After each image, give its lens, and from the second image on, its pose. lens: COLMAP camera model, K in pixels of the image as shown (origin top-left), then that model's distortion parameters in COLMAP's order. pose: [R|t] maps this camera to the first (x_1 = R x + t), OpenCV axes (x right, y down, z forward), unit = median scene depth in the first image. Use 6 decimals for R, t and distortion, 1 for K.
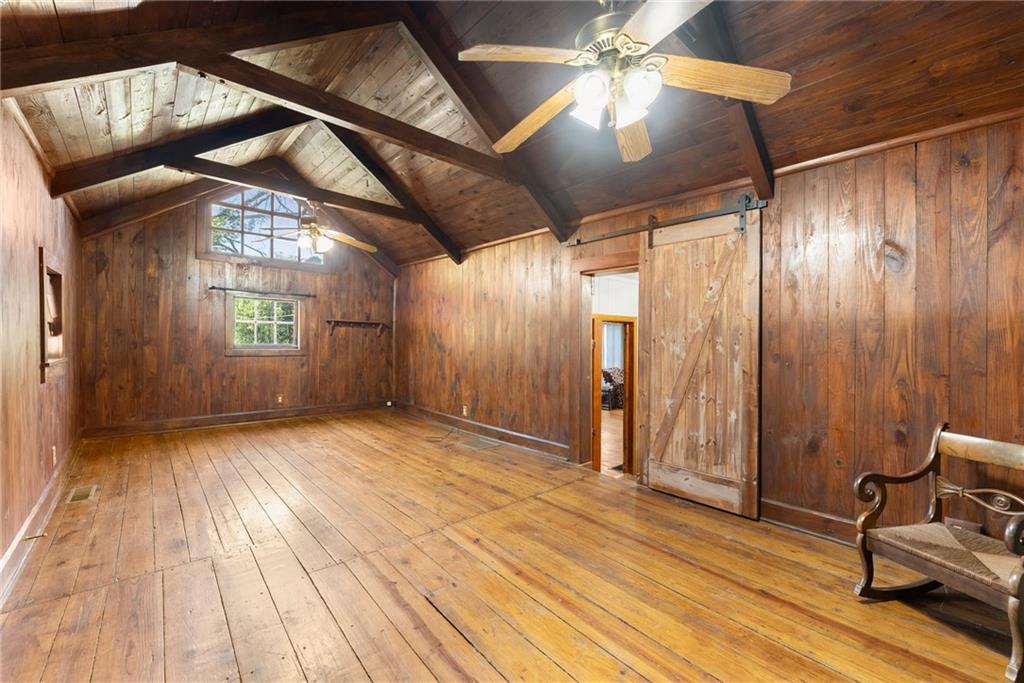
lens RADIAL K [[413.4, 0, 510.5], [0, 413.4, 347.7], [0, 0, 1]] dist [-0.001910, -0.000357]
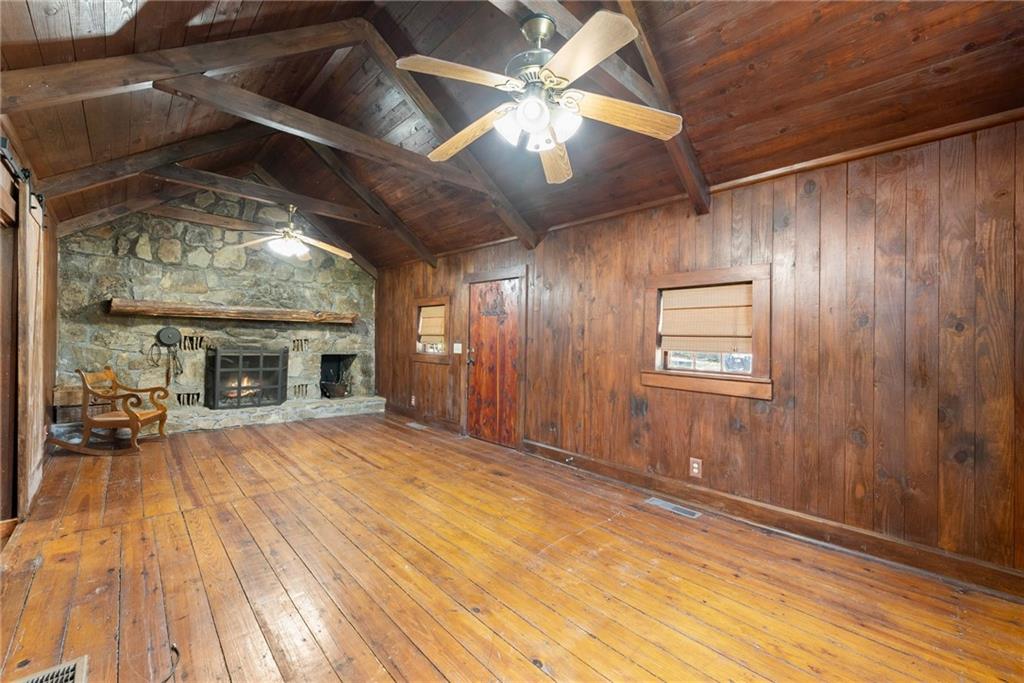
lens RADIAL K [[413.4, 0, 506.8], [0, 413.4, 334.3], [0, 0, 1]] dist [-0.001910, -0.000357]
pose [[-0.999081, -0.039241, -0.017244, -0.569087], [-0.039433, 0.999162, 0.010954, -0.053429], [0.016800, 0.011624, -0.999791, 1.855344]]
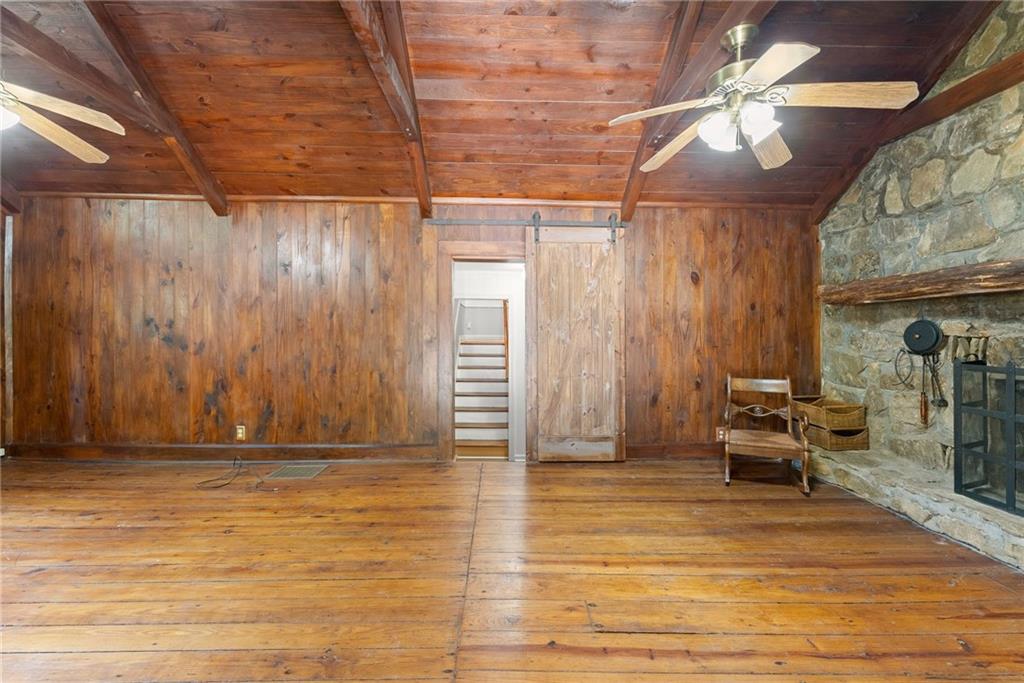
lens RADIAL K [[413.4, 0, 512.2], [0, 413.4, 343.7], [0, 0, 1]] dist [-0.001910, -0.000357]
pose [[0.647368, -0.028329, 0.761651, -0.554712], [0.020547, 0.999594, 0.019715, 0.002121], [-0.761901, 0.002887, 0.647687, 0.350340]]
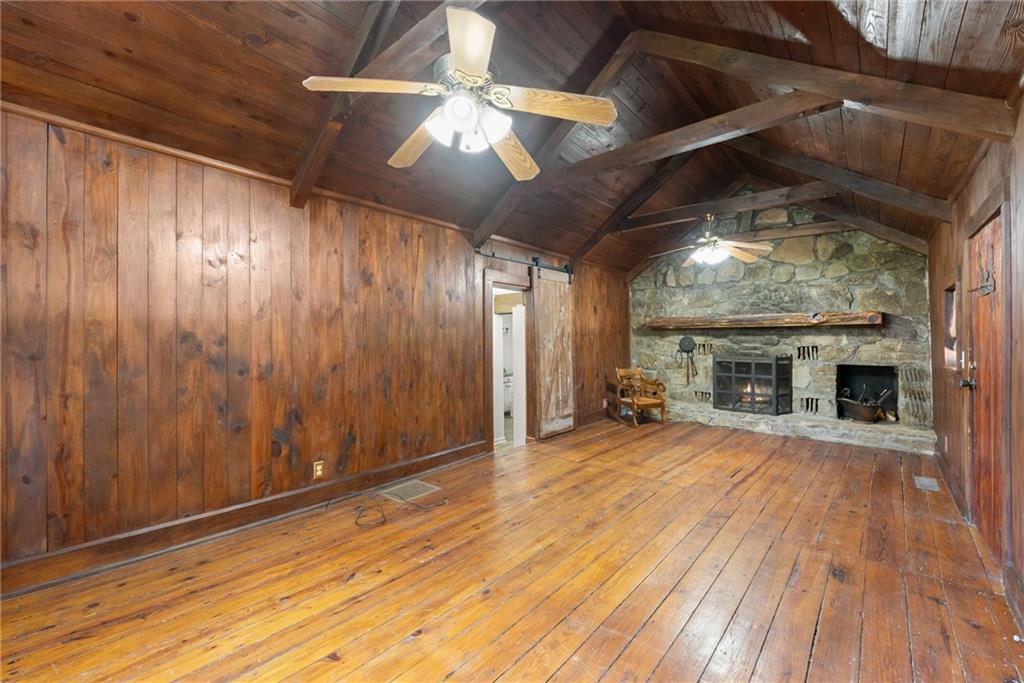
lens RADIAL K [[413.4, 0, 515.4], [0, 413.4, 340.0], [0, 0, 1]] dist [-0.001910, -0.000357]
pose [[-0.122149, -0.017662, 0.992355, -1.168671], [0.019935, 0.999596, 0.020244, -0.054117], [-0.992312, 0.022255, -0.121748, 1.309558]]
